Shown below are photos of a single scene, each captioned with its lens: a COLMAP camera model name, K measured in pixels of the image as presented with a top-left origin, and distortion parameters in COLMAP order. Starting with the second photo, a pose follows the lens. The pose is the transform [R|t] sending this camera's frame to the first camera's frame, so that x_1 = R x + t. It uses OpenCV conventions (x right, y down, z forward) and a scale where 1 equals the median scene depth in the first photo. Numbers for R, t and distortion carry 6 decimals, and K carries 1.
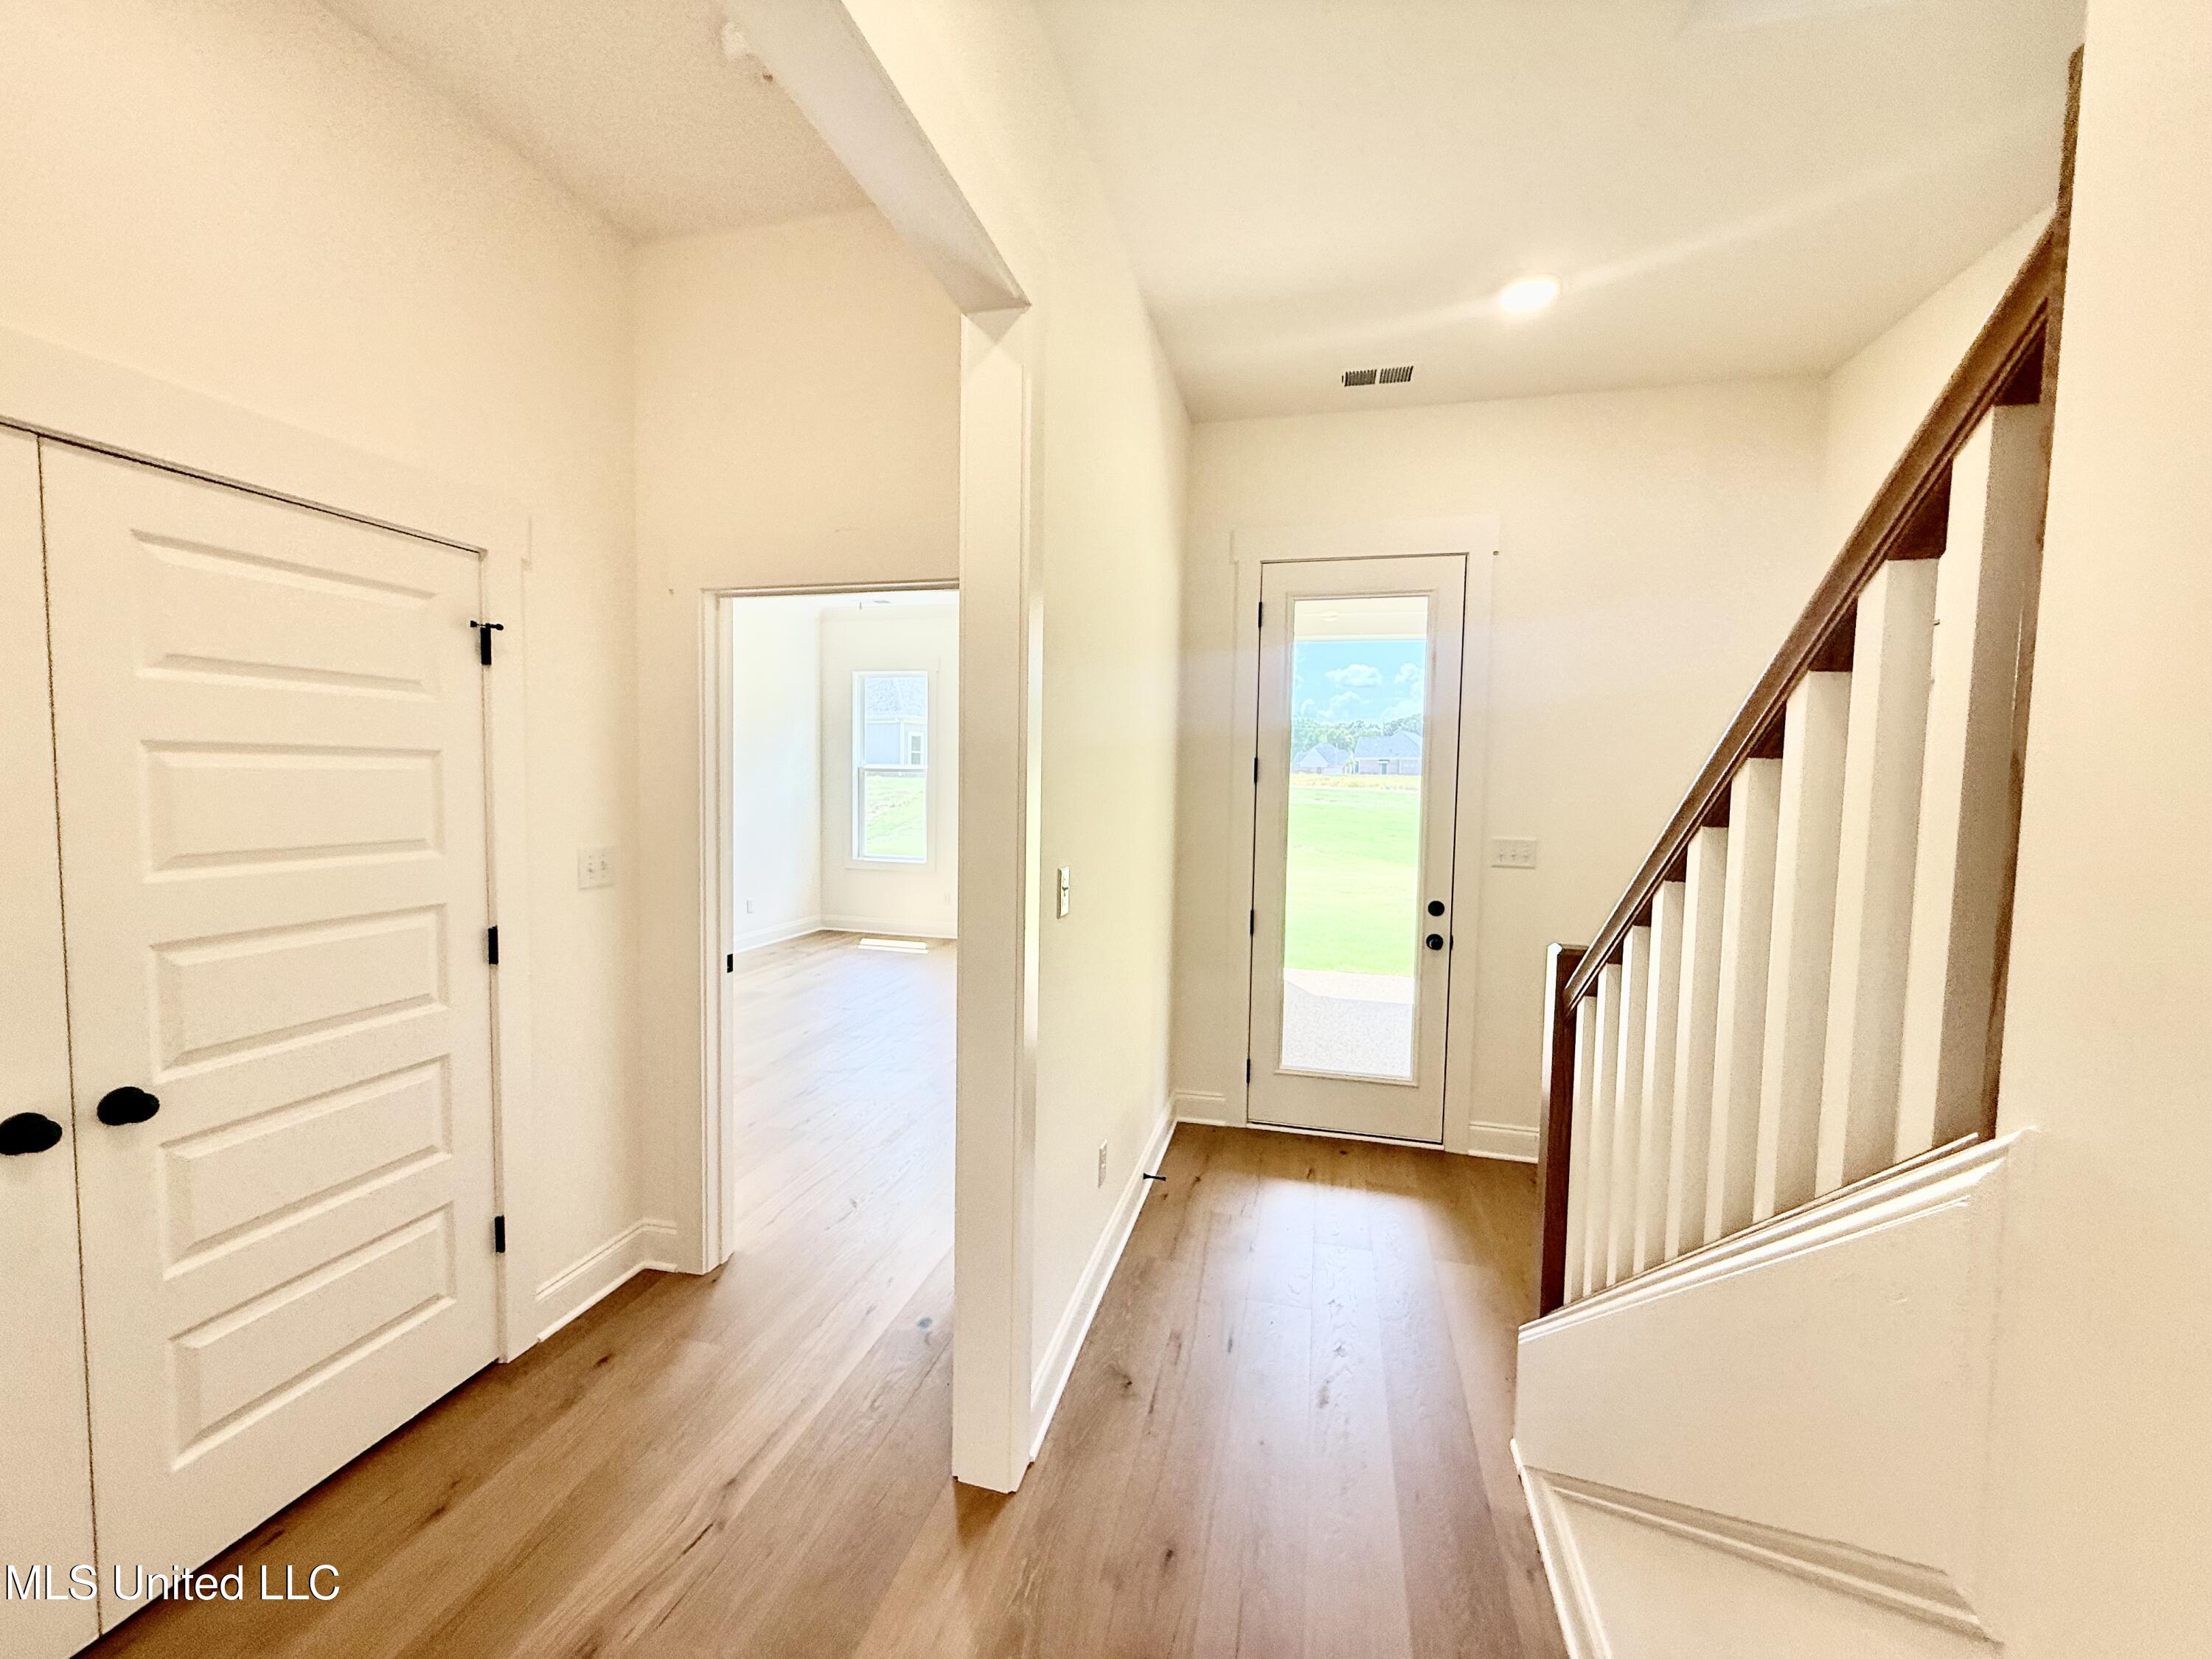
lens RADIAL K [[873.1, 0, 1103.7], [0, 873.1, 826.4], [0, 0, 1]] dist [-0.000437, 0.000097]
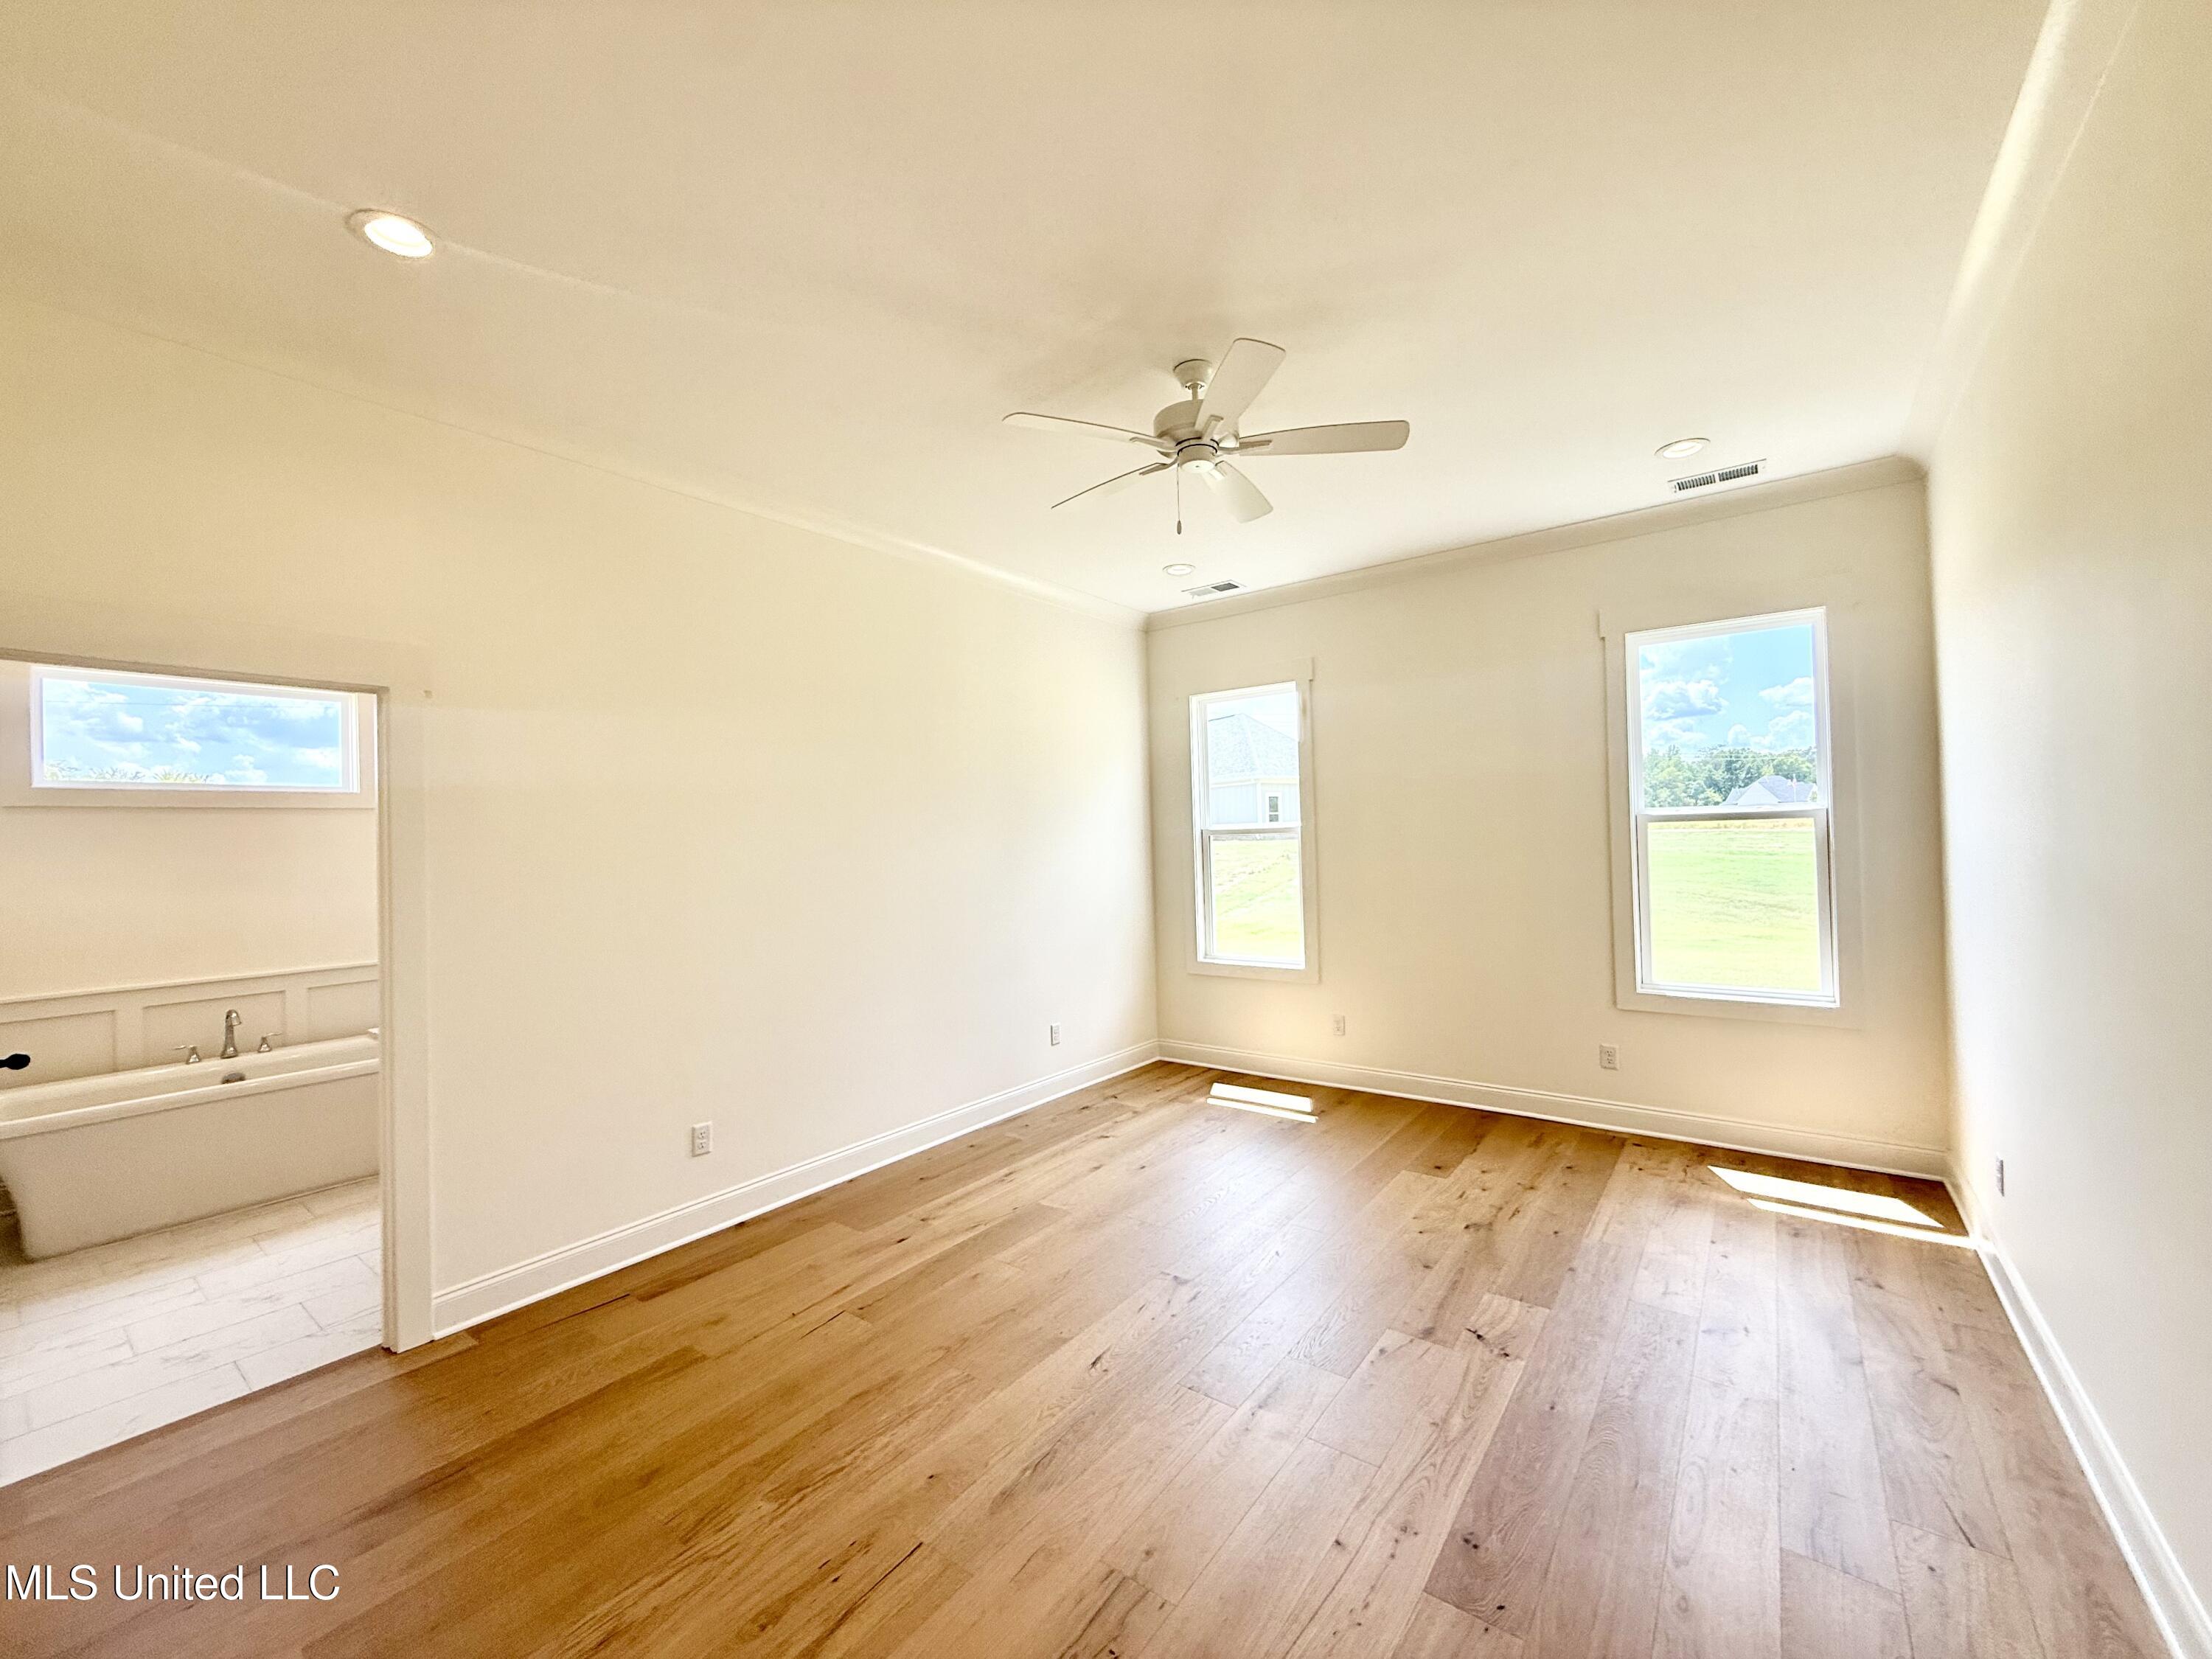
lens RADIAL K [[873.1, 0, 1103.7], [0, 873.1, 826.4], [0, 0, 1]] dist [-0.000437, 0.000097]
pose [[0.918556, -0.051139, -0.391968, -0.078891], [0.023063, 0.996841, -0.076006, -0.018960], [0.394617, 0.060776, 0.916834, 0.329206]]
